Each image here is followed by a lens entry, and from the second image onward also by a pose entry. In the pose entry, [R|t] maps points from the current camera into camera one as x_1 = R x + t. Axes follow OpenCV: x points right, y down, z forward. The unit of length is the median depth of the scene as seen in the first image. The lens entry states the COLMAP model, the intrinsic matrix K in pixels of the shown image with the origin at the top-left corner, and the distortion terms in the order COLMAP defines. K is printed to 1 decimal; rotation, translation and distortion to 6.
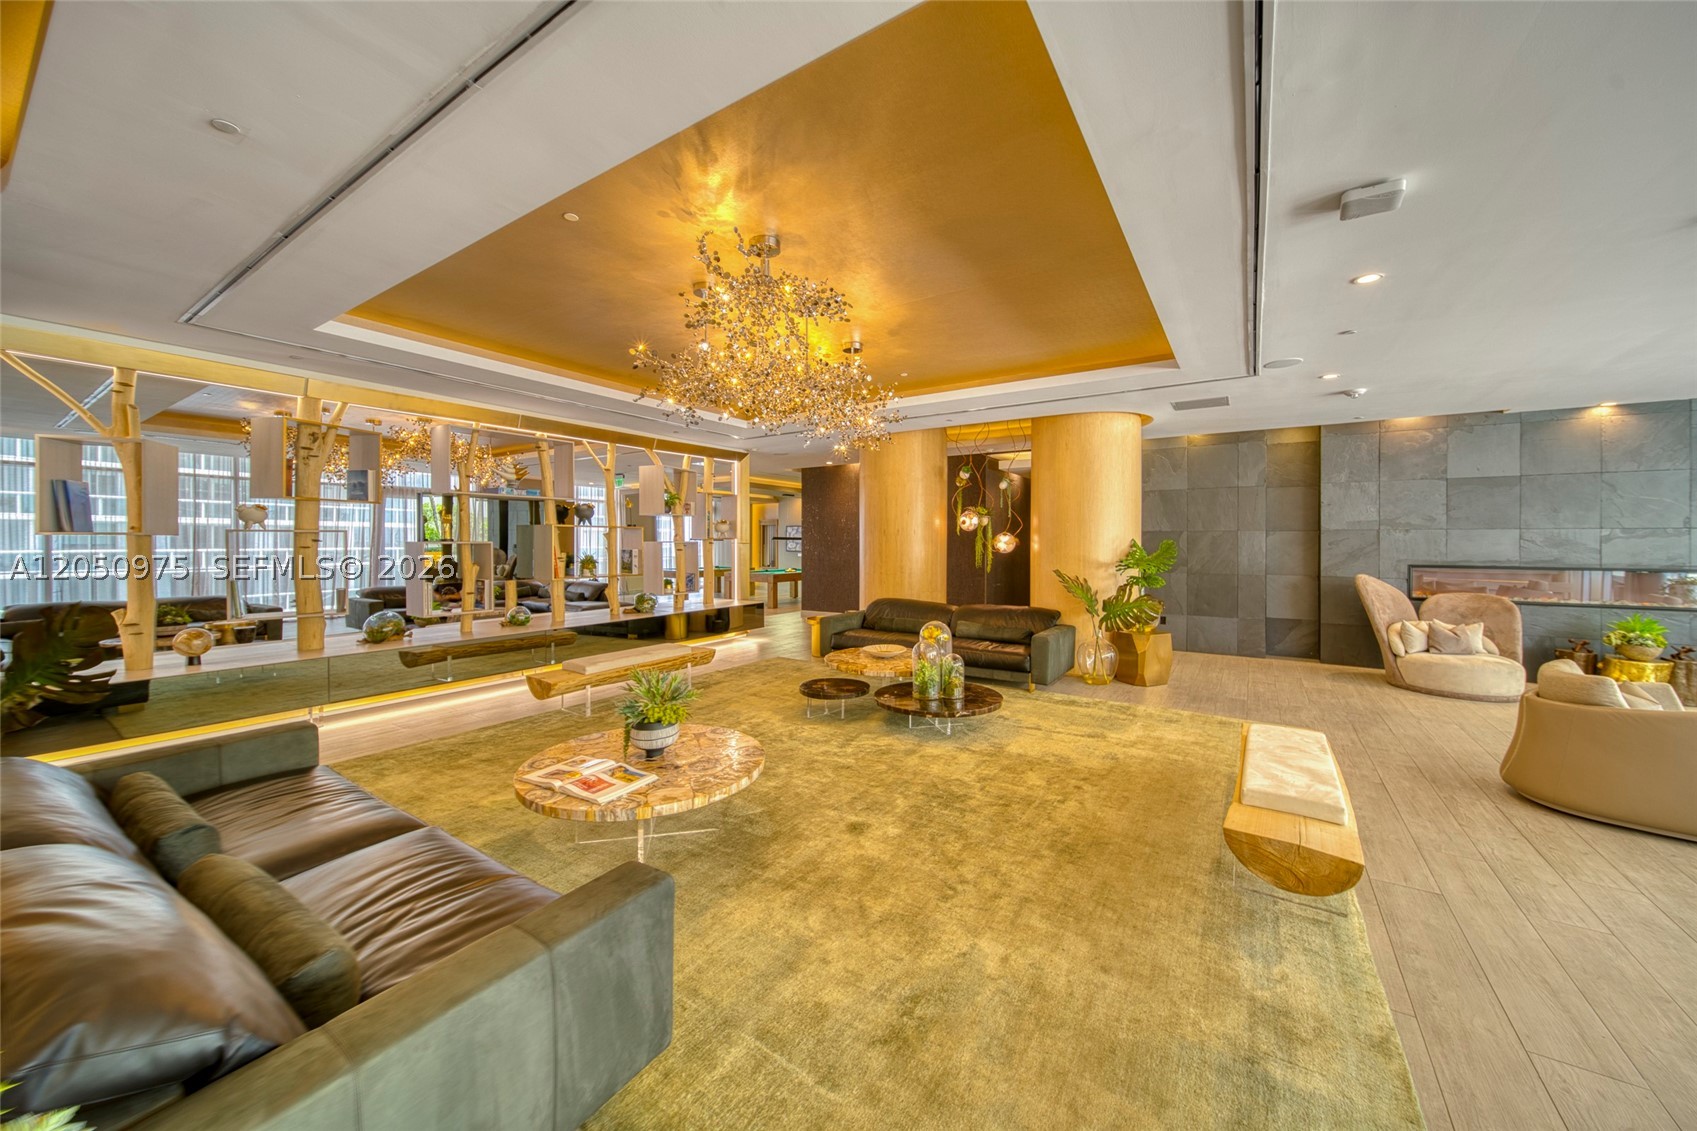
lens RADIAL K [[609.8, 0, 844.6], [0, 609.8, 550.3], [0, 0, 1]] dist [0.002093, -0.002600]
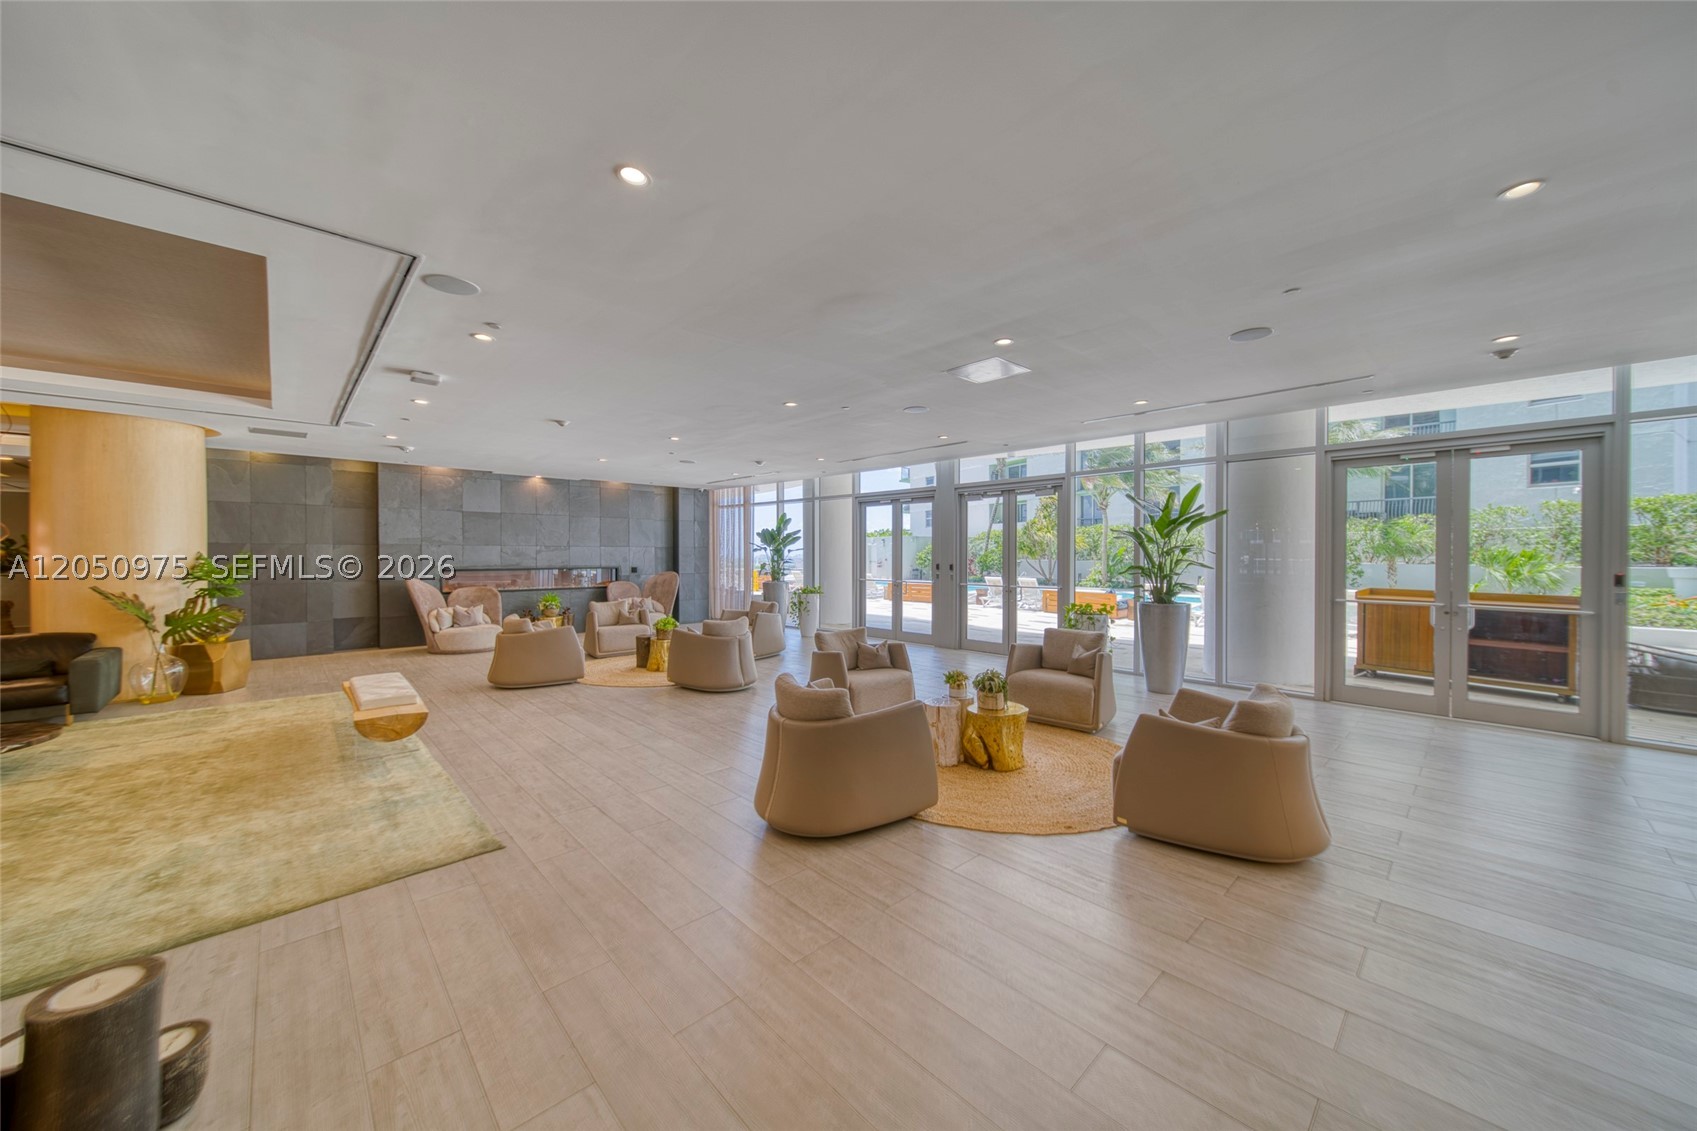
lens RADIAL K [[609.8, 0, 844.6], [0, 609.8, 550.3], [0, 0, 1]] dist [0.002093, -0.002600]
pose [[0.232861, 0.002218, 0.972508, -0.265076], [0.013807, 0.999889, -0.005586, -0.000559], [-0.972412, 0.014728, 0.232804, -0.275167]]
